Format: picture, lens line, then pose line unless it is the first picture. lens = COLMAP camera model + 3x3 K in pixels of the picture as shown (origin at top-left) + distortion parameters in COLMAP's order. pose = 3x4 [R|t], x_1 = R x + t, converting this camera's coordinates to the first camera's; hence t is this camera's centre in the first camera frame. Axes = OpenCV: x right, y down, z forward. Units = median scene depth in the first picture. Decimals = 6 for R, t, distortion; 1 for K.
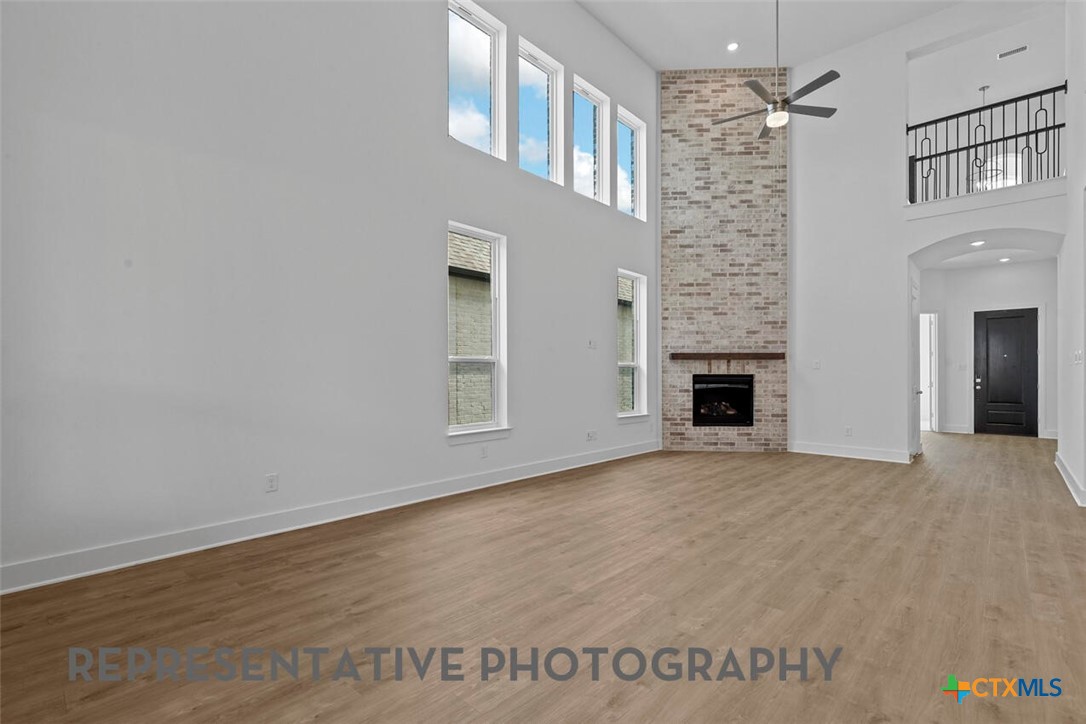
lens RADIAL K [[495.0, 0, 545.5], [0, 495.0, 375.2], [0, 0, 1]] dist [0.010884, 0.000011]
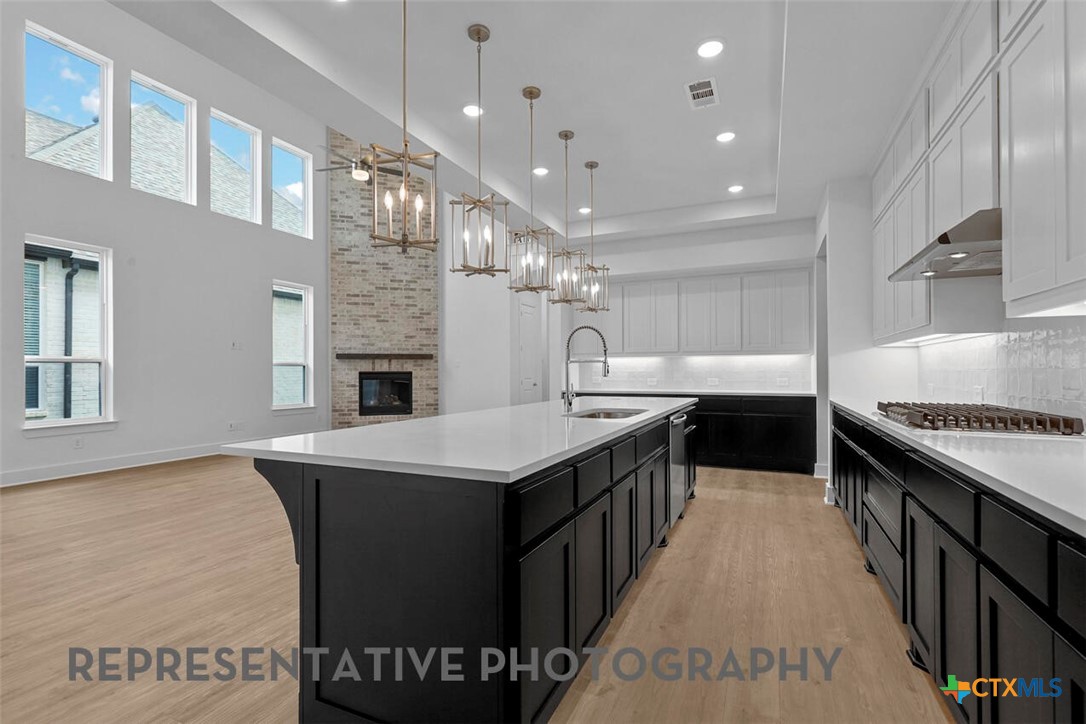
lens RADIAL K [[495.0, 0, 537.9], [0, 495.0, 367.1], [0, 0, 1]] dist [0.010884, 0.000011]
pose [[0.954286, -0.001587, 0.298892, 0.353257], [0.004352, 0.999954, -0.008586, -0.000603], [-0.298865, 0.009494, 0.954248, -0.251437]]
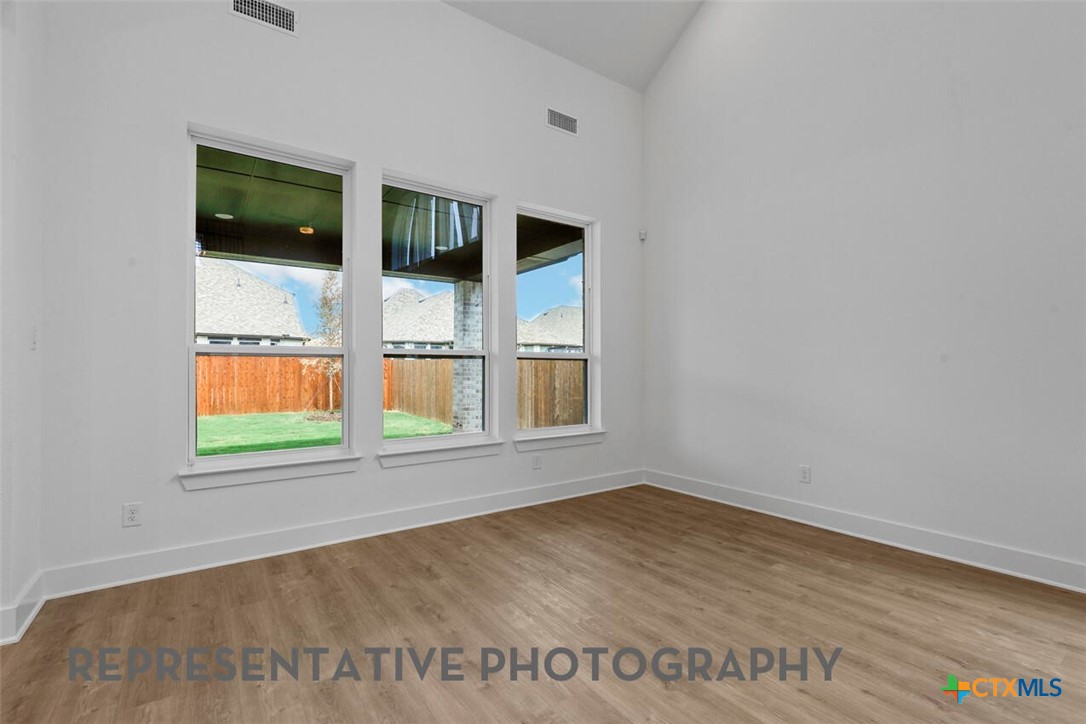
lens RADIAL K [[495.0, 0, 551.8], [0, 495.0, 363.4], [0, 0, 1]] dist [0.010884, 0.000011]
pose [[-0.195984, -0.014764, -0.980496, 0.315553], [0.000959, 0.999883, -0.015248, -0.001875], [0.980607, -0.003928, -0.195947, 0.362856]]
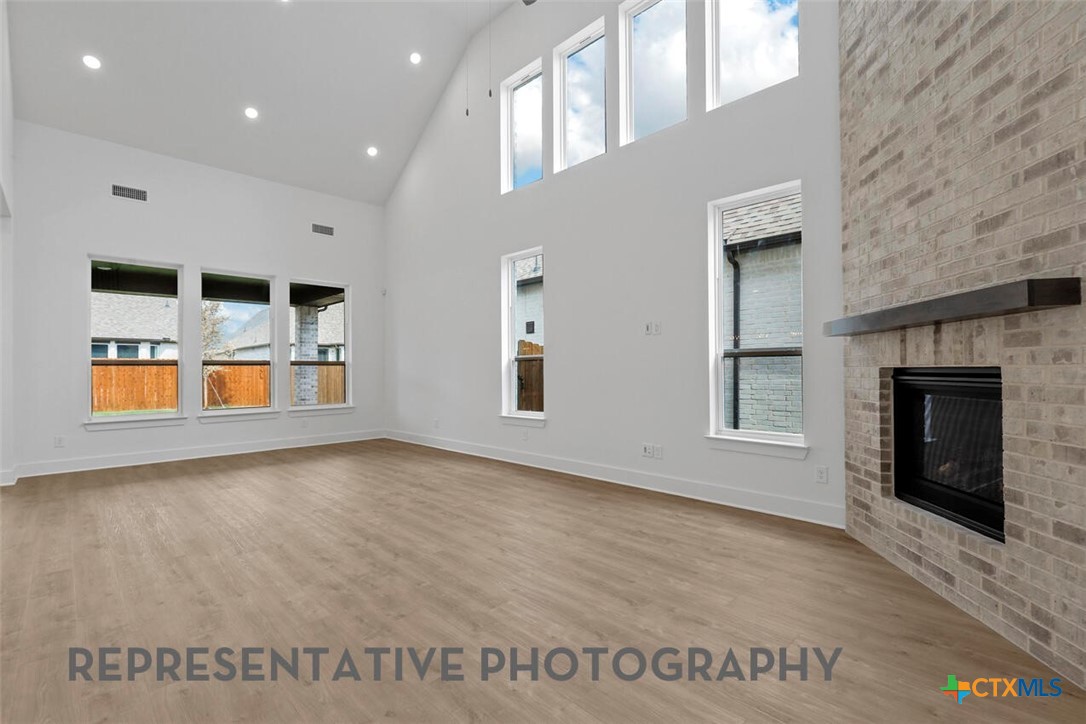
lens RADIAL K [[495.0, 0, 548.0], [0, 495.0, 364.6], [0, 0, 1]] dist [0.010884, 0.000011]
pose [[-0.046116, -0.011822, -0.998866, 0.723281], [0.006424, 0.999906, -0.012131, -0.001204], [0.998915, -0.006977, -0.046036, 0.750225]]
